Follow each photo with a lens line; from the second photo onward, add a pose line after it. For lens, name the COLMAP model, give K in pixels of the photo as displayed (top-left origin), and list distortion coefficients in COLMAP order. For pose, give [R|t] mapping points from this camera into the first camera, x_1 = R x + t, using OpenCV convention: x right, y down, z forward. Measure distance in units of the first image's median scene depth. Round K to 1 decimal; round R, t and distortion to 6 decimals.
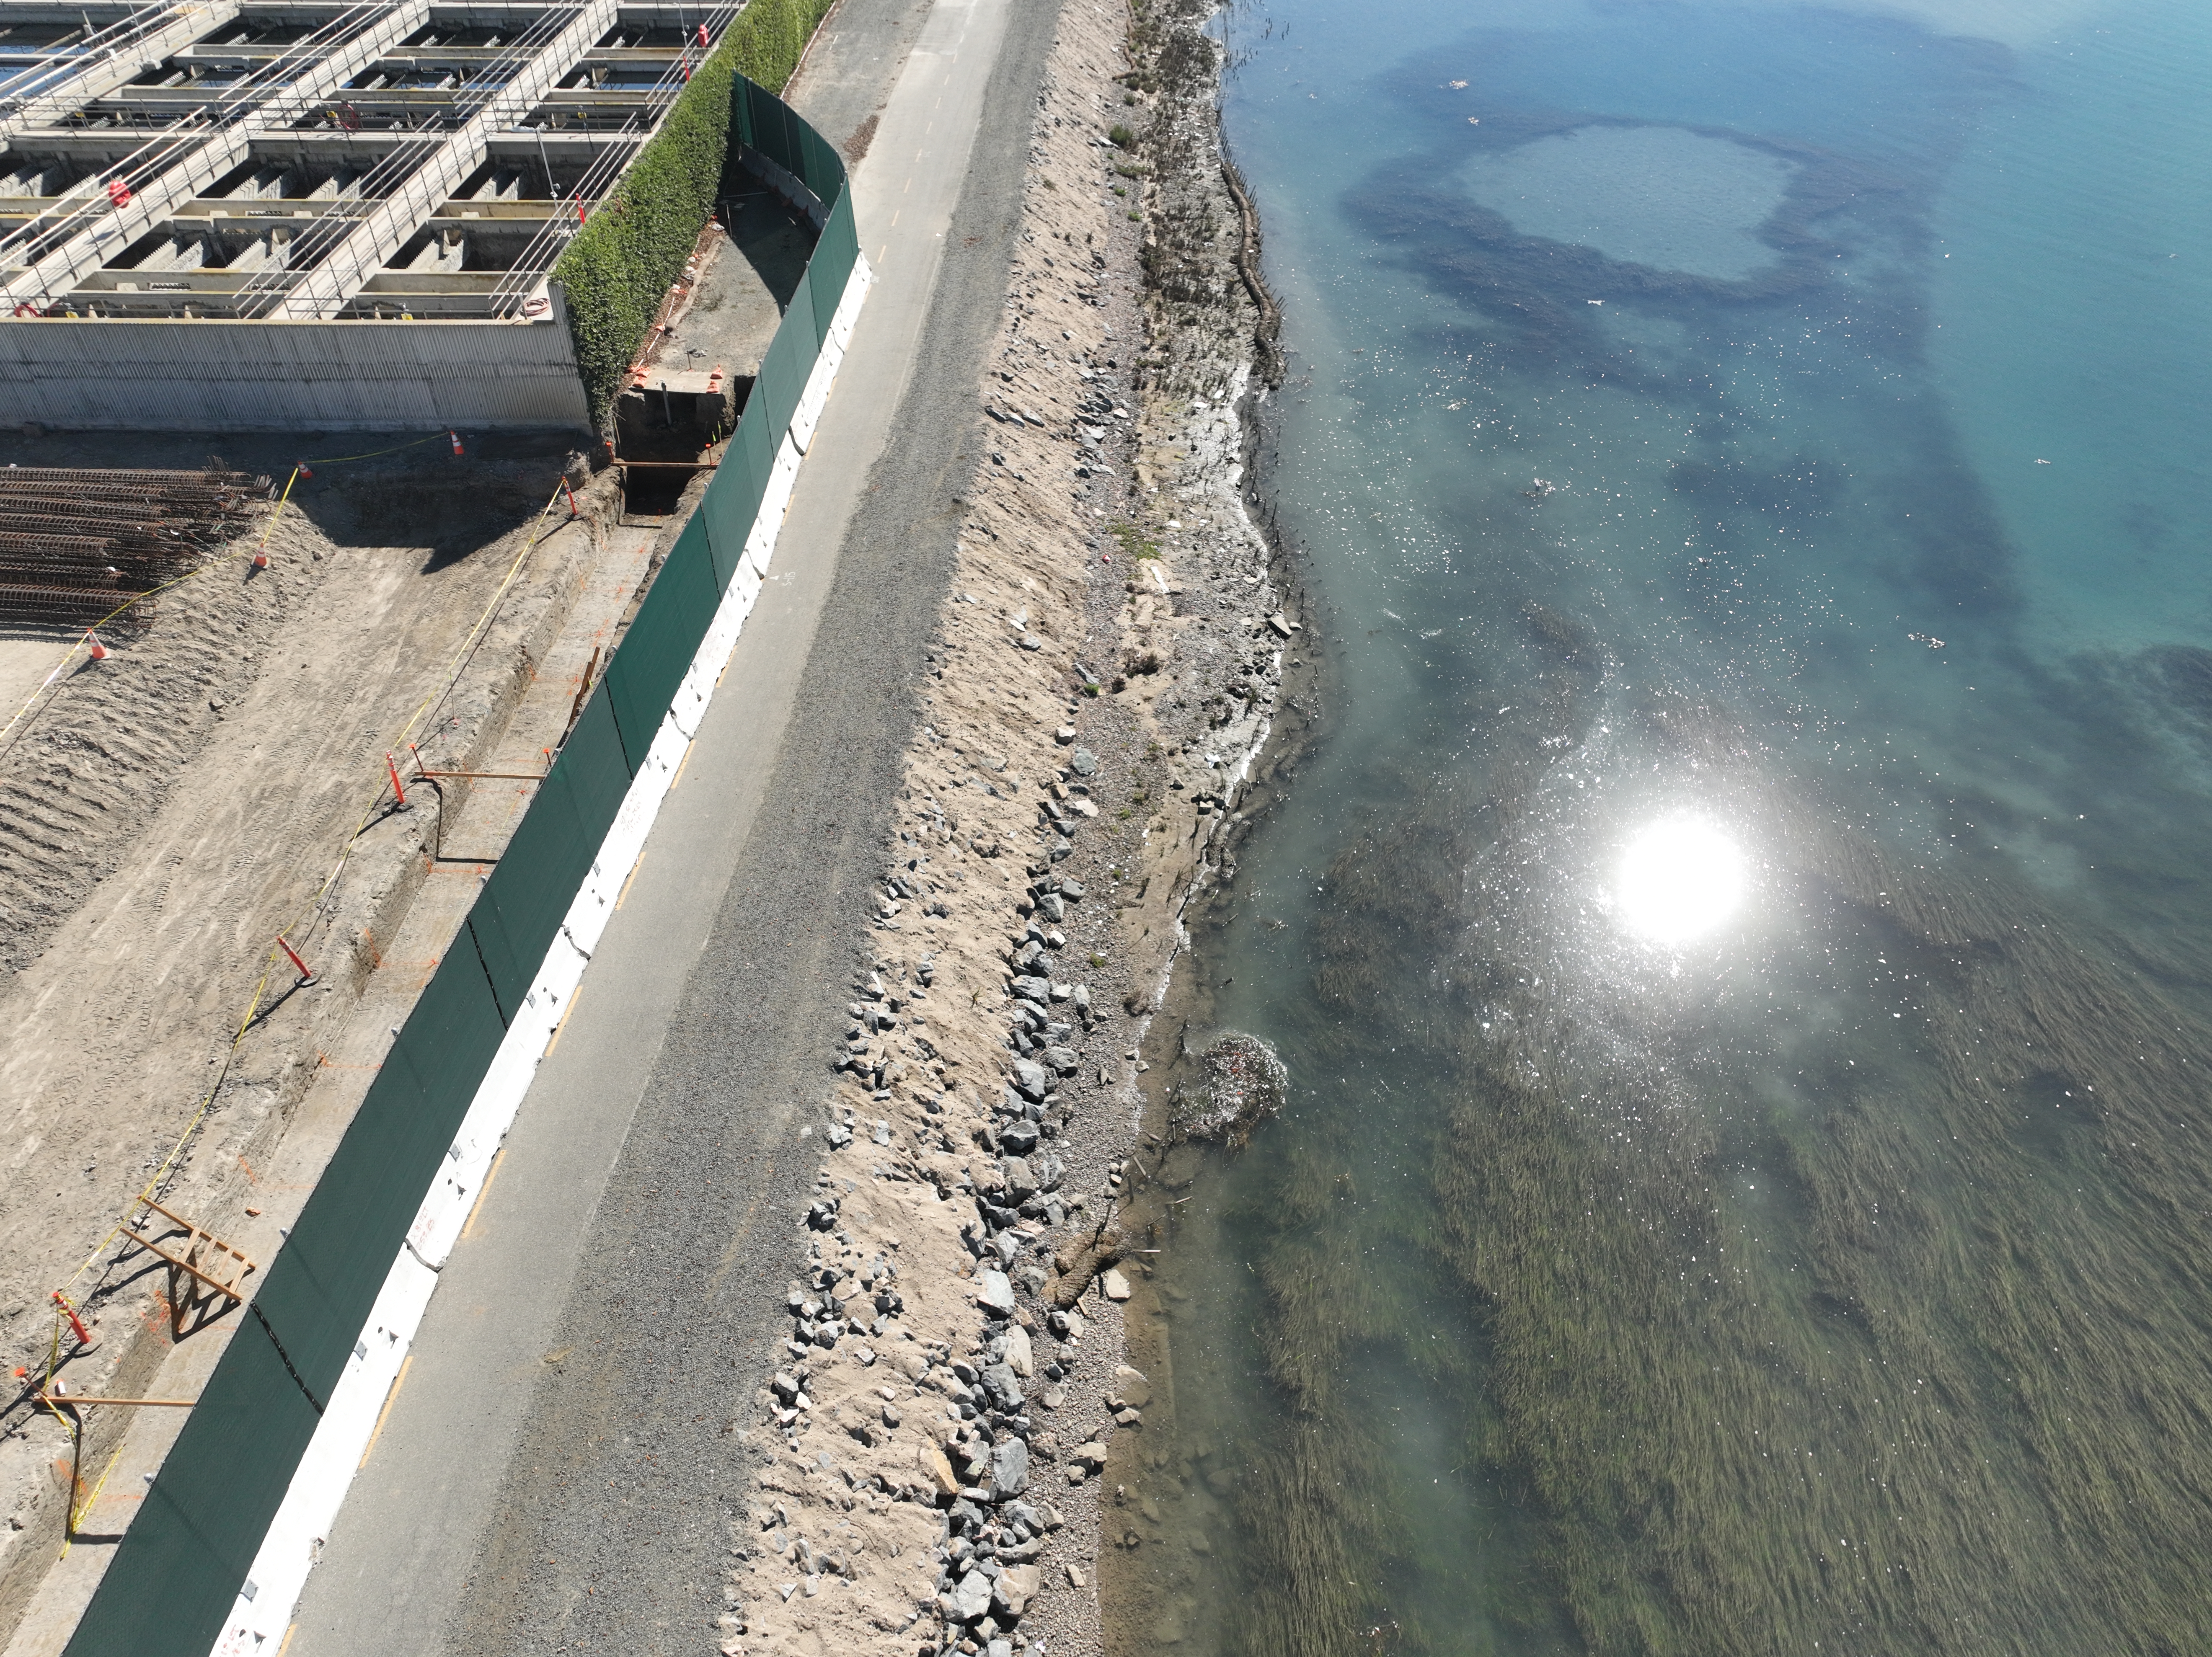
lens RADIAL K [[1561.6, 0, 1106.8], [0, 1561.6, 818.2], [0, 0, 1]] dist [-0.001205, 0.025632]
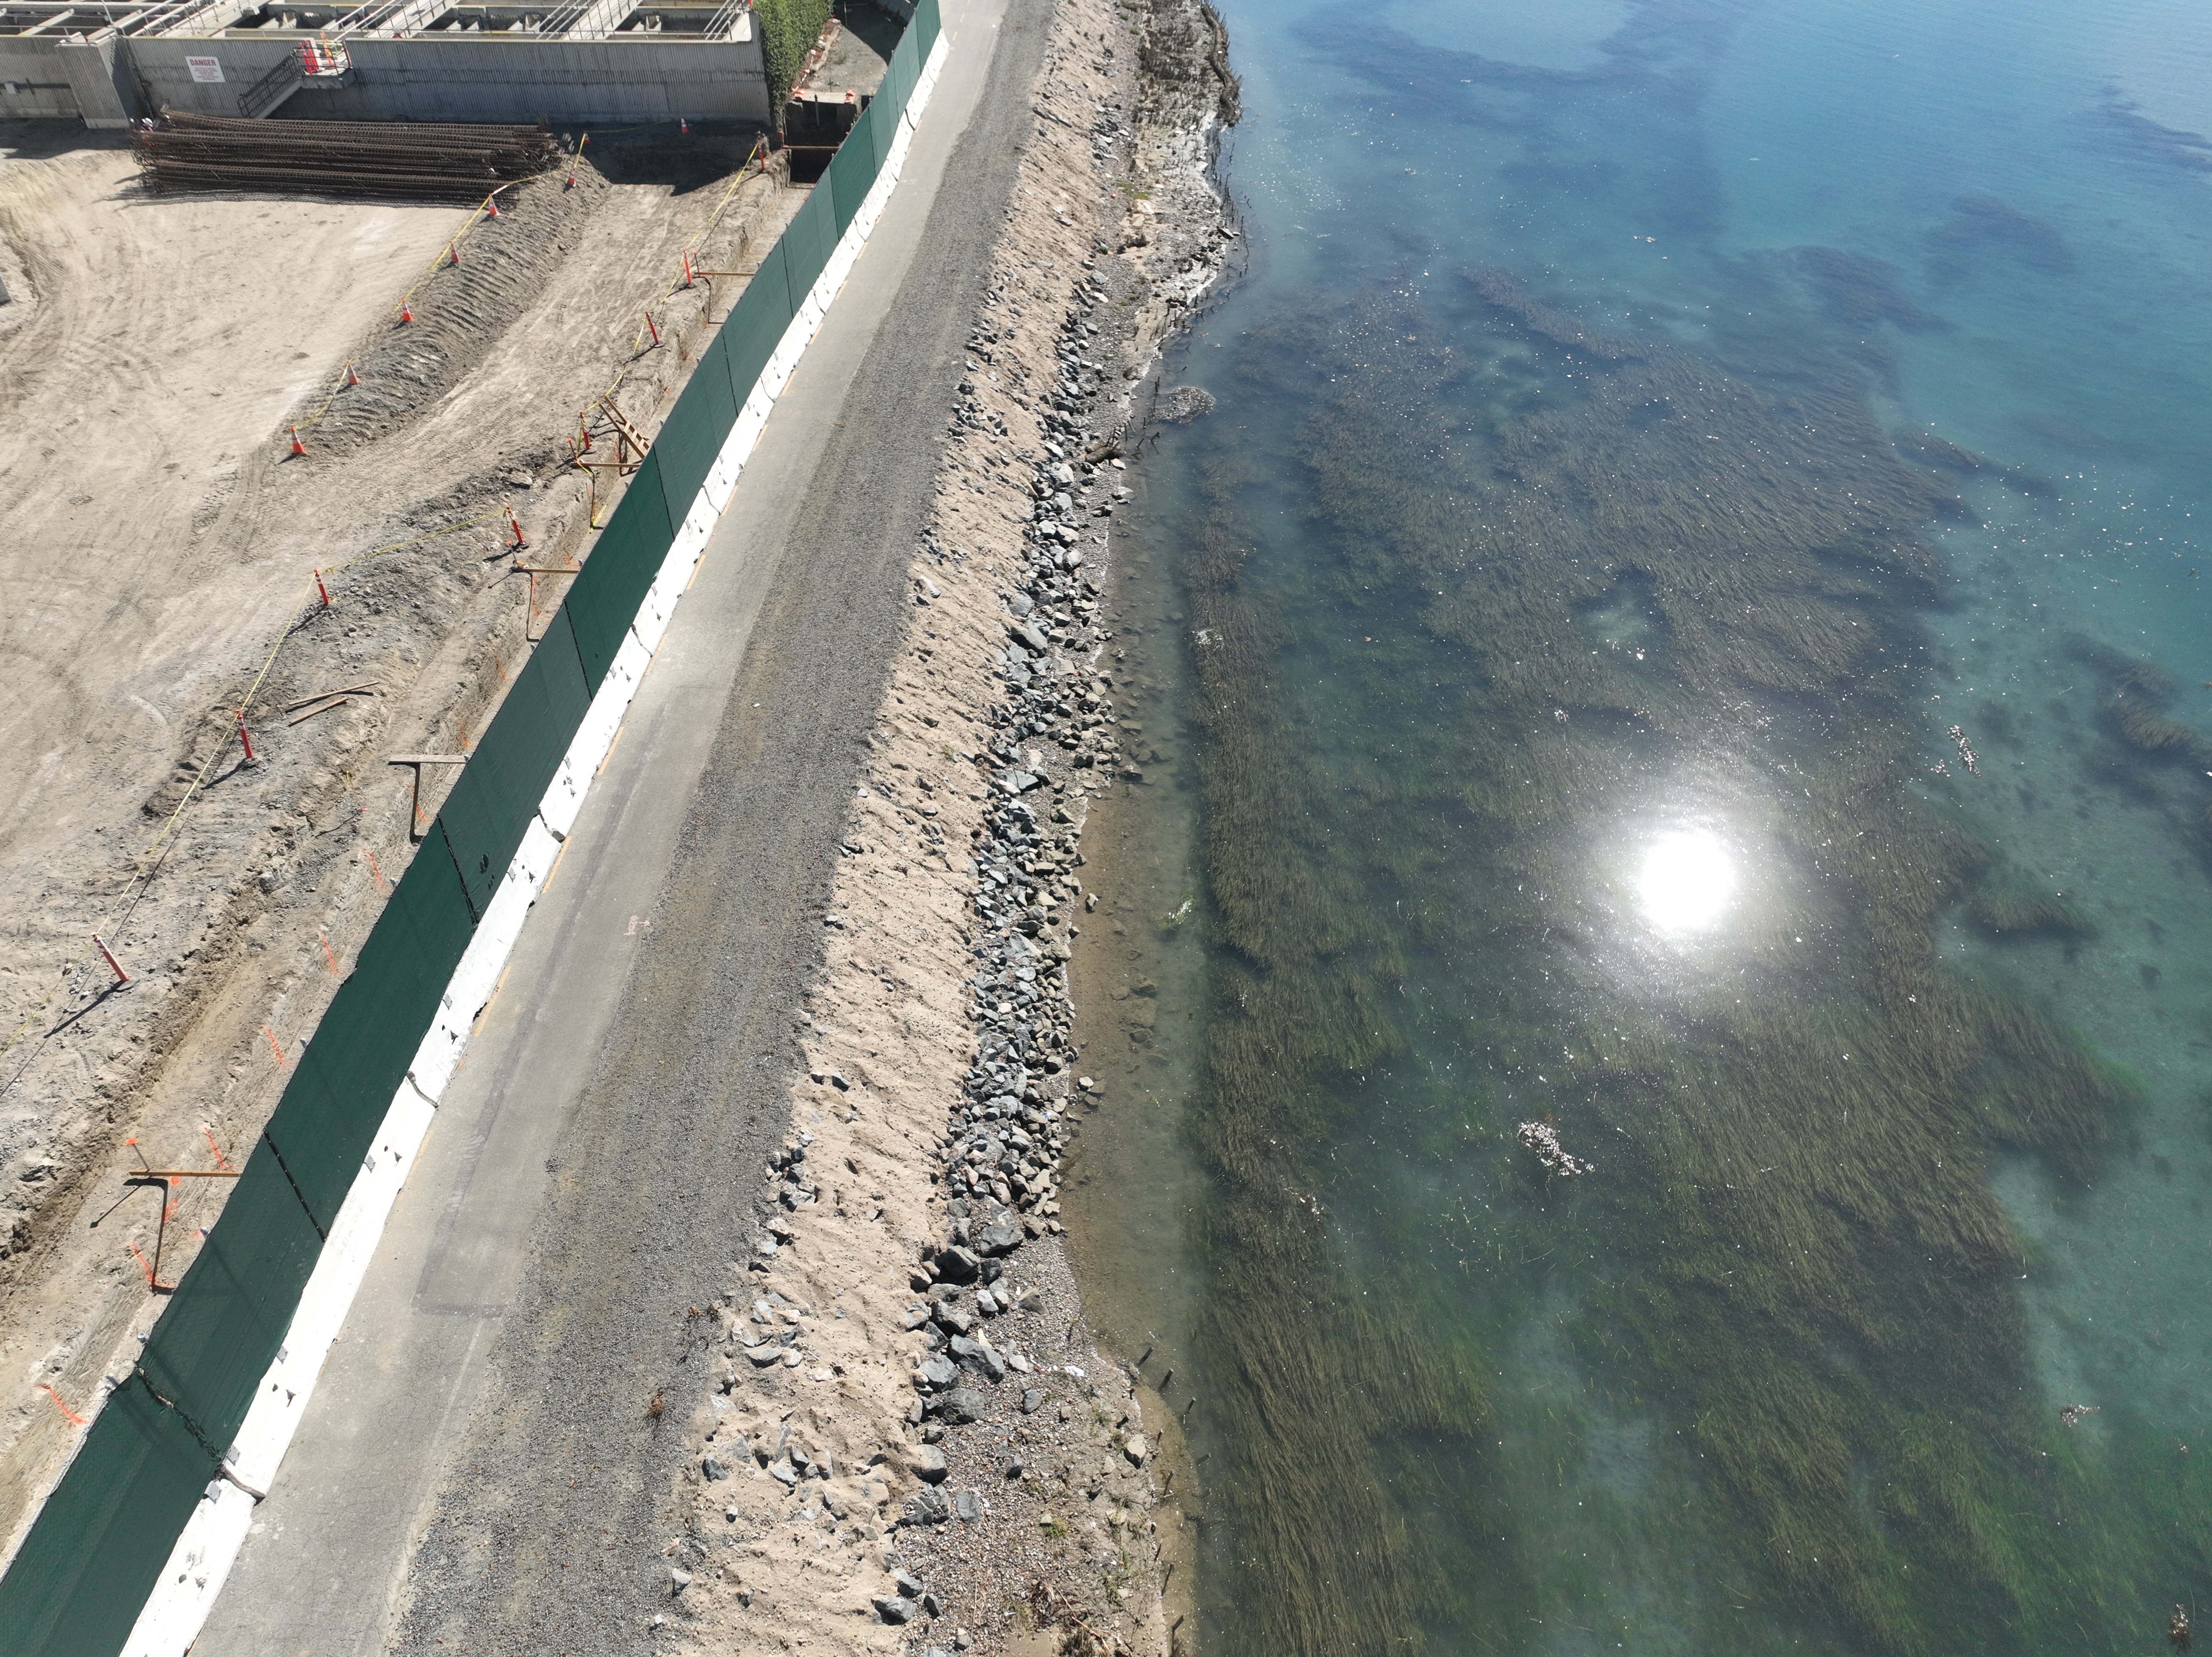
lens RADIAL K [[1575.5, 0, 1108.7], [0, 1575.5, 799.0], [0, 0, 1]] dist [0.019023, 0.004074]
pose [[0.999993, 0.002253, -0.003106, 0.001149], [-0.002299, 0.999887, -0.014853, 0.480503], [0.003072, 0.014860, 0.999885, -0.575903]]
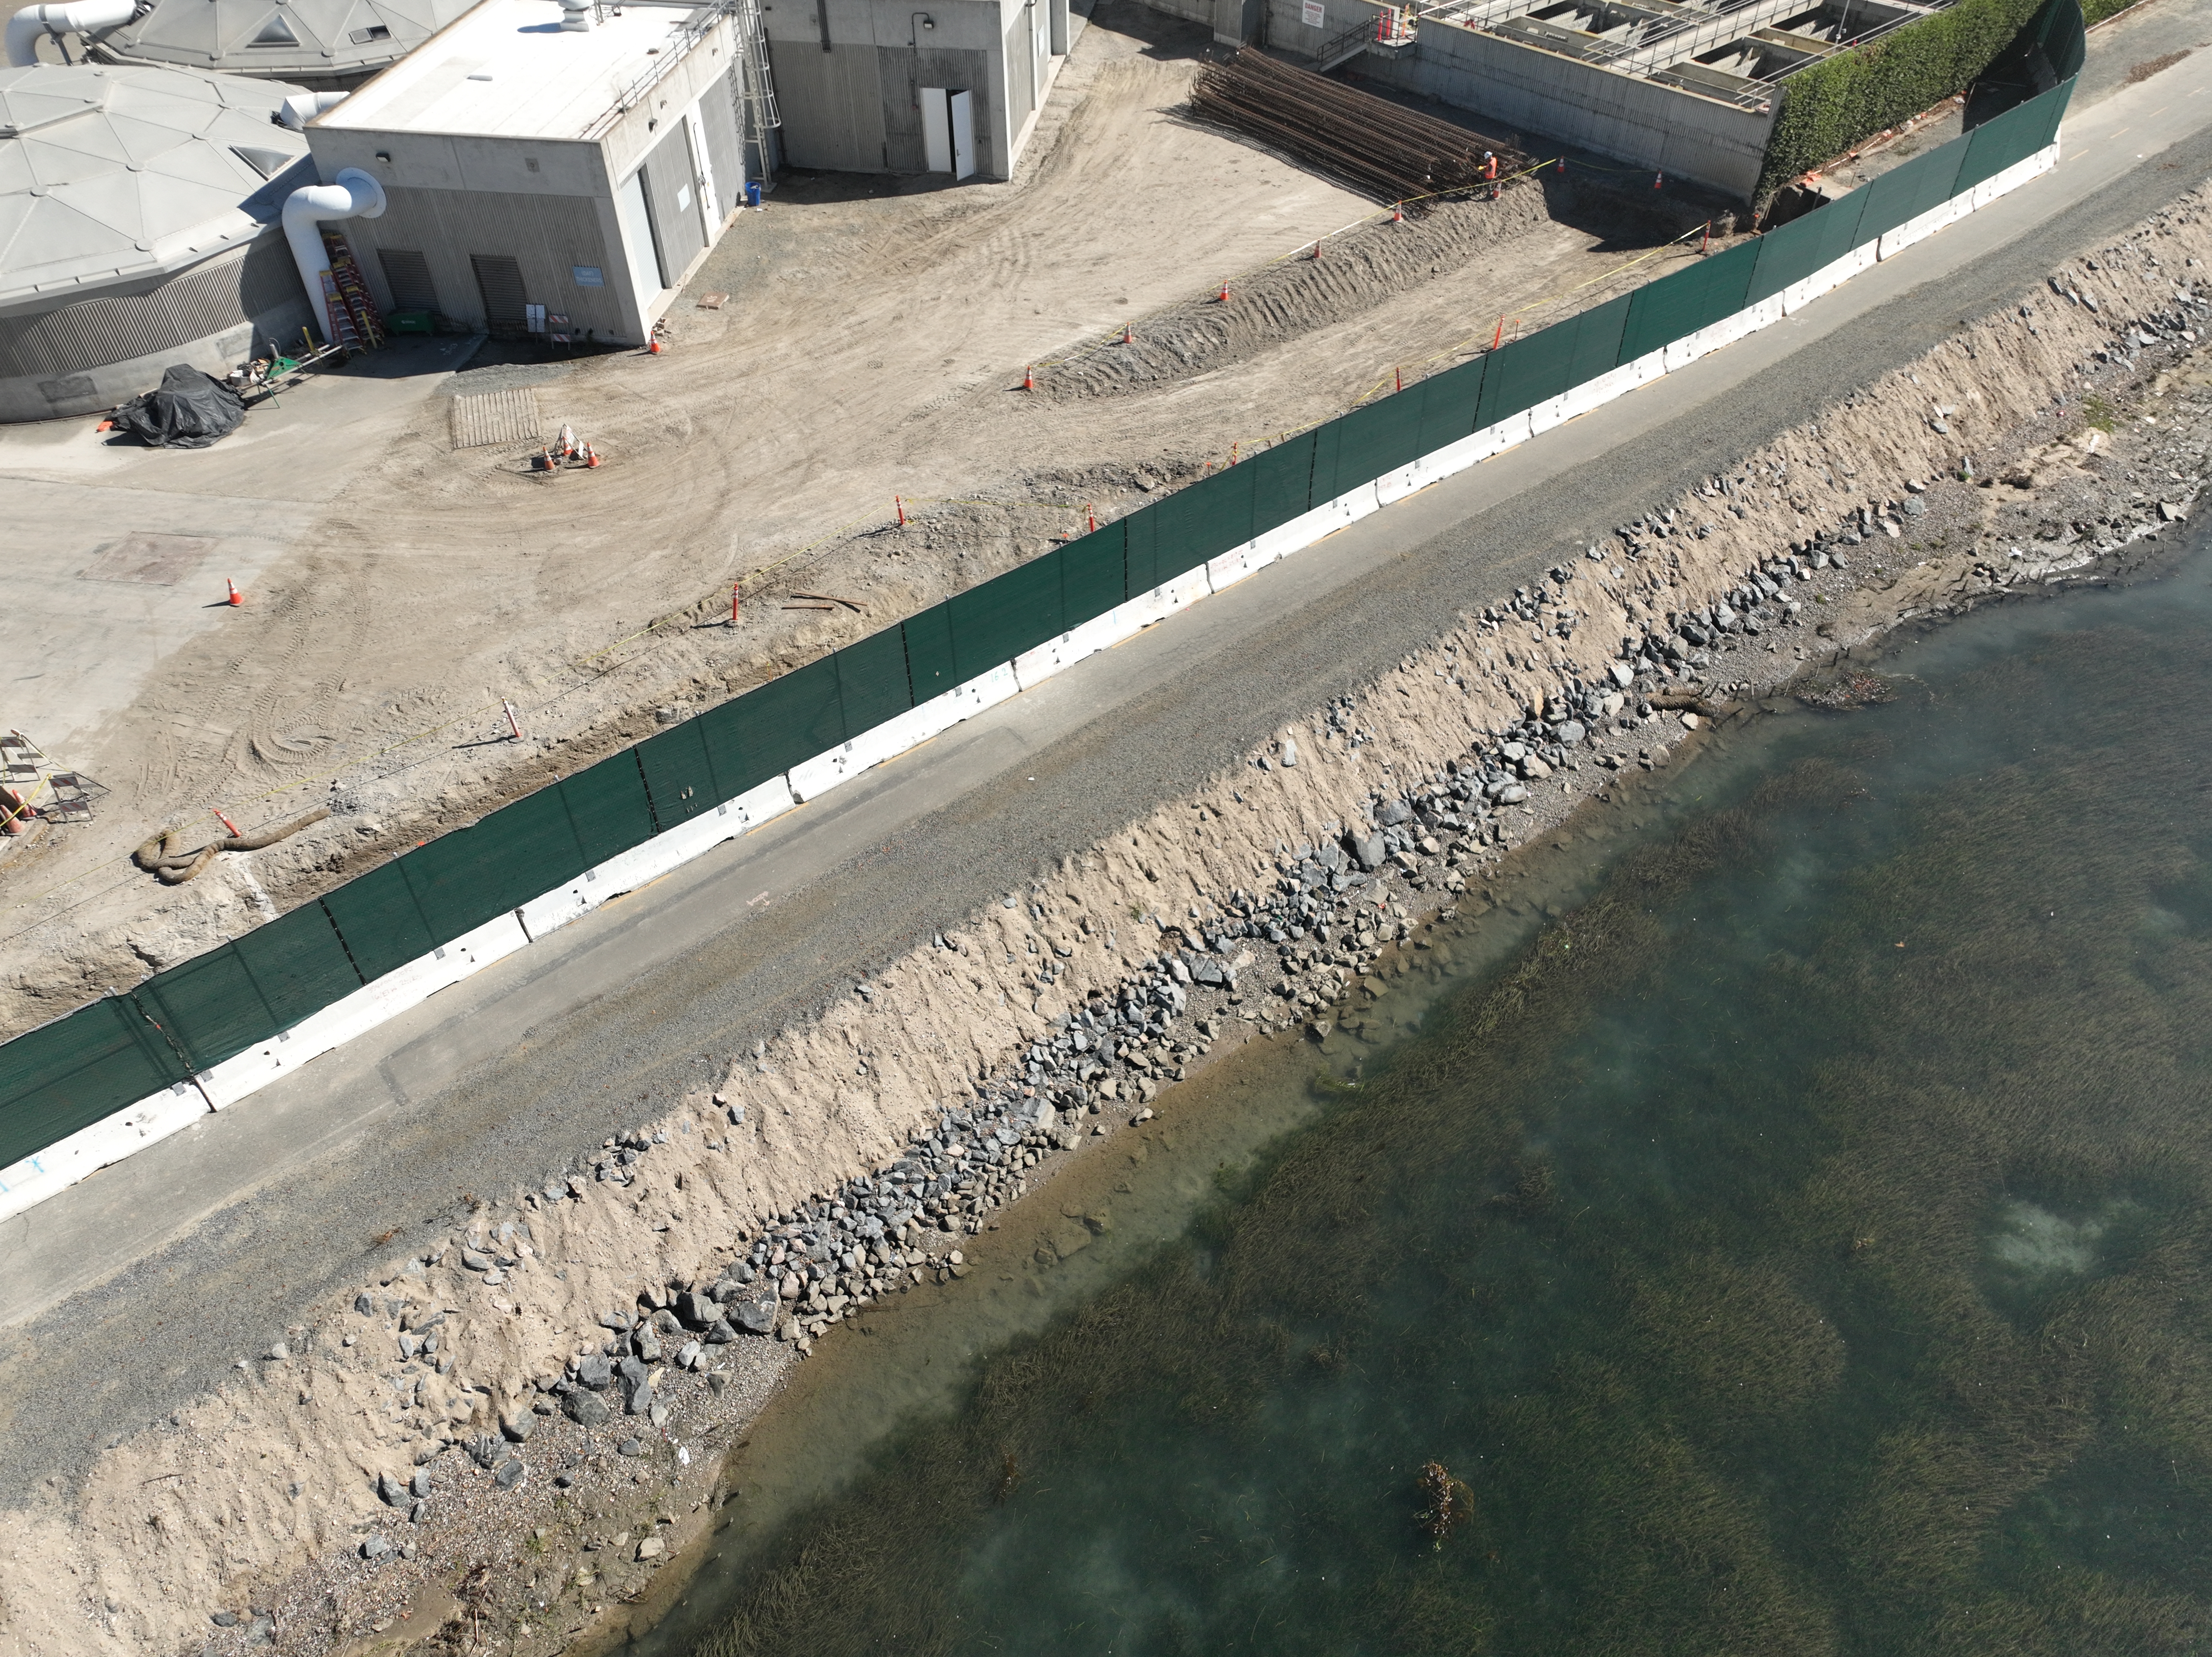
lens RADIAL K [[1561.6, 0, 1106.8], [0, 1561.6, 818.2], [0, 0, 1]] dist [-0.001205, 0.025632]
pose [[0.673851, 0.507310, -0.537179, 0.345003], [-0.474699, 0.854383, 0.211403, 0.218794], [0.566203, 0.112544, 0.816546, -0.435544]]
